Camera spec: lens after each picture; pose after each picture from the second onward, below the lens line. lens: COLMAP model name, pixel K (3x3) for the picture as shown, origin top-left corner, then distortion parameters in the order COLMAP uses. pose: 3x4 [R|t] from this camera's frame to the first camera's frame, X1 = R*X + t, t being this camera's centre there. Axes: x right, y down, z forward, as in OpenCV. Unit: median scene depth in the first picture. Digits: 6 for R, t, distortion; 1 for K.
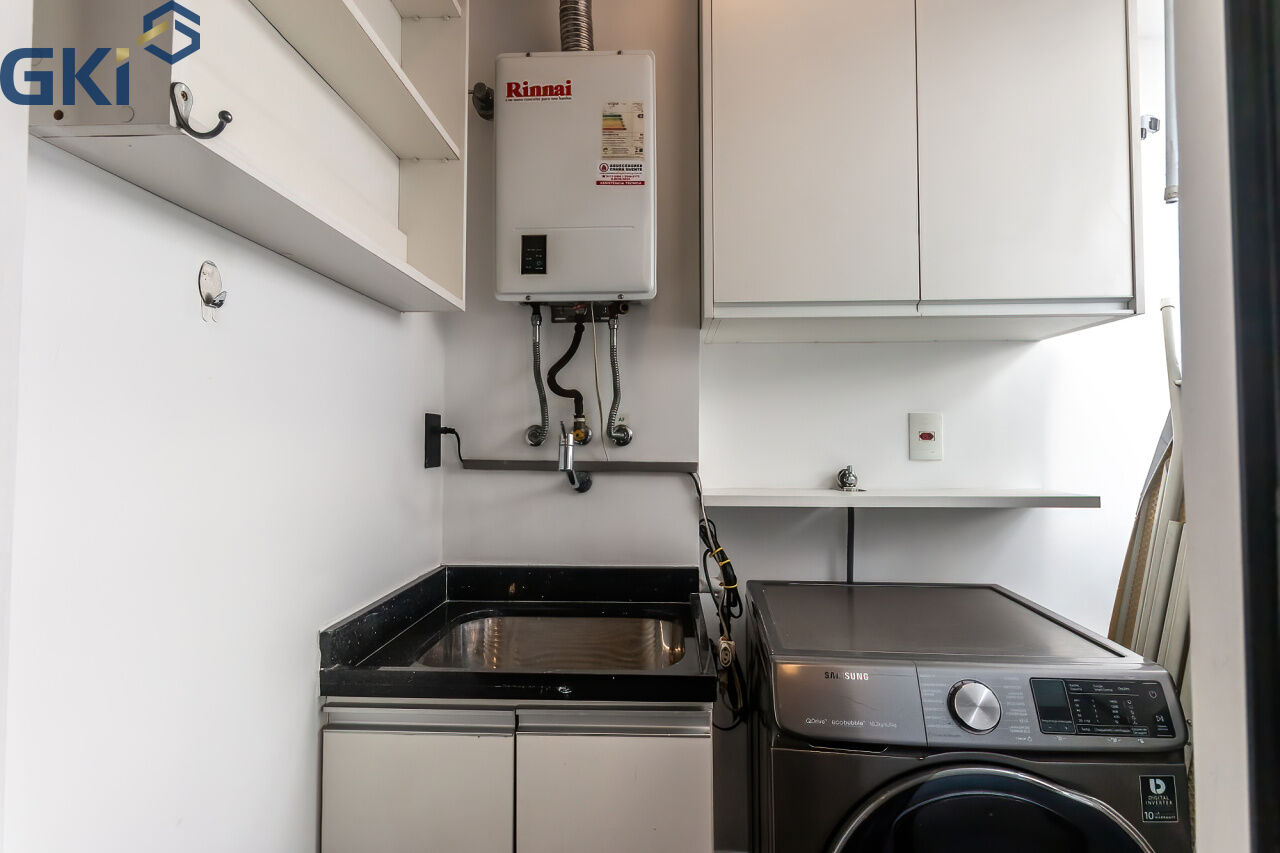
lens RADIAL K [[650.4, 0, 640.8], [0, 650.4, 429.9], [0, 0, 1]] dist [-0.003926, -0.000290]
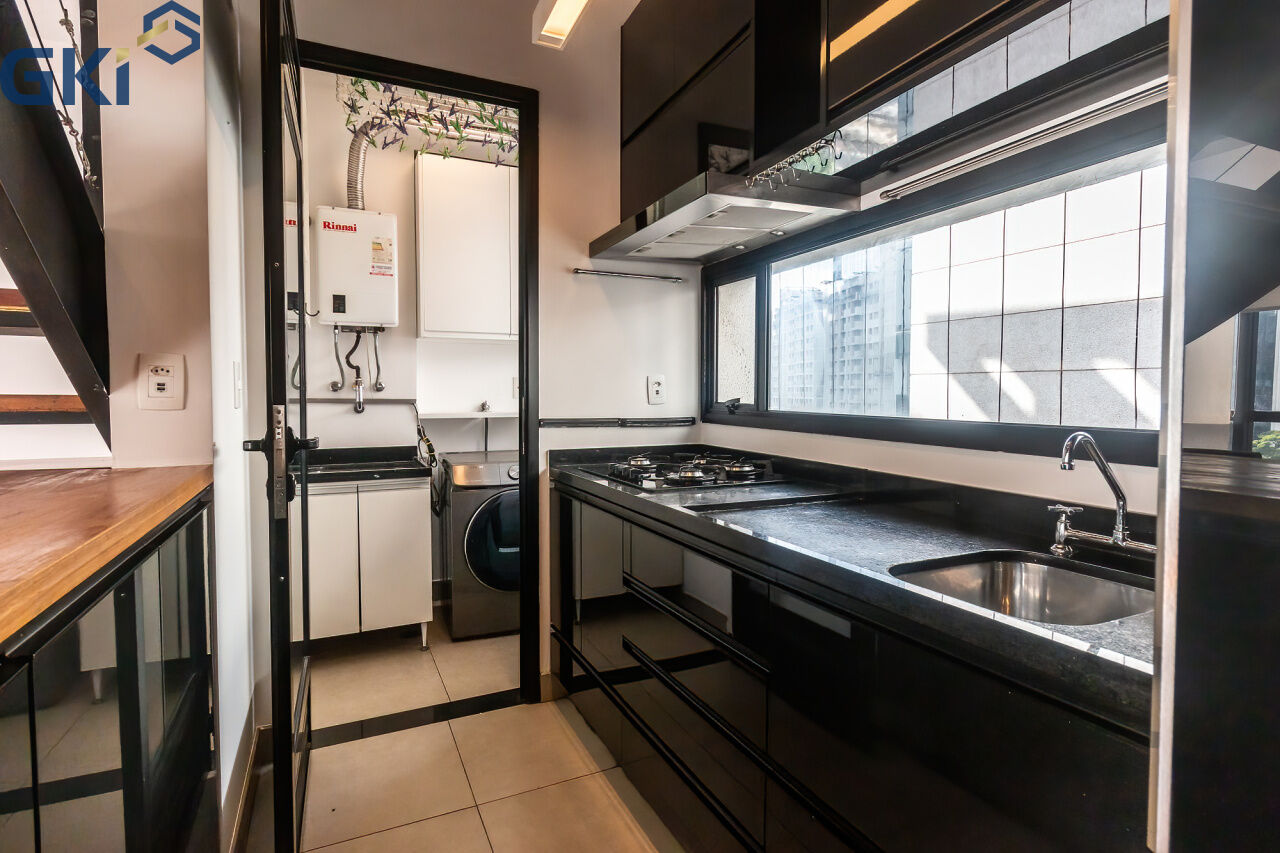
lens RADIAL K [[650.4, 0, 644.2], [0, 650.4, 406.8], [0, 0, 1]] dist [-0.003926, -0.000290]
pose [[0.884468, -0.011875, 0.466450, -0.265822], [-0.009347, 0.999025, 0.043156, -0.026411], [-0.466508, -0.042531, 0.883494, -1.354942]]
